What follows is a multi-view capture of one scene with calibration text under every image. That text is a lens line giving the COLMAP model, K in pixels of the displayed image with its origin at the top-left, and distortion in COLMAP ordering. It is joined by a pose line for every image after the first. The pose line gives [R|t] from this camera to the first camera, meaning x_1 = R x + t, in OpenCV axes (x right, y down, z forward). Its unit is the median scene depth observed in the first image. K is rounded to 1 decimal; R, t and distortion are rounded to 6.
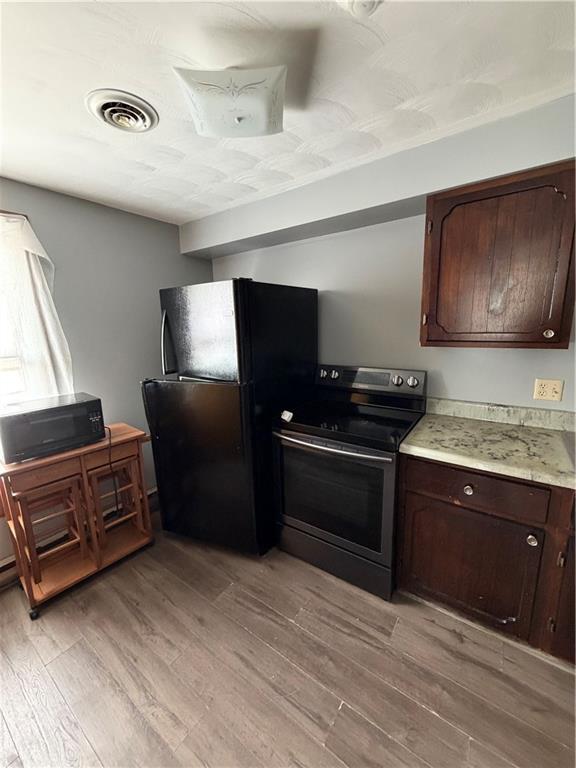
lens RADIAL K [[306.0, 0, 288.0], [0, 306.0, 384.0], [0, 0, 1]] dist [-0.000777, -0.000134]
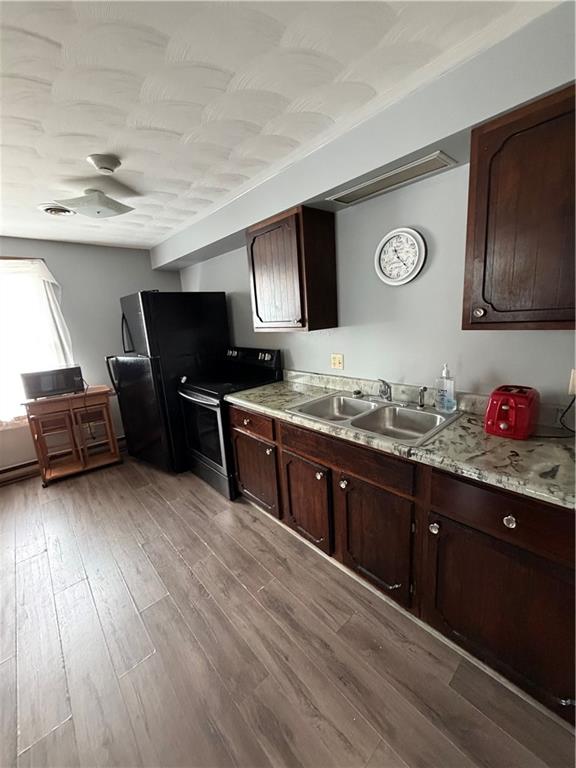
lens RADIAL K [[305.1, 0, 289.5], [0, 305.1, 386.2], [0, 0, 1]] dist [0.000305, 0.000023]
pose [[0.973843, 0.023608, -0.225992, 0.856709], [-0.016658, 0.999329, 0.032611, 0.079516], [0.226611, -0.027994, 0.973583, -0.357970]]
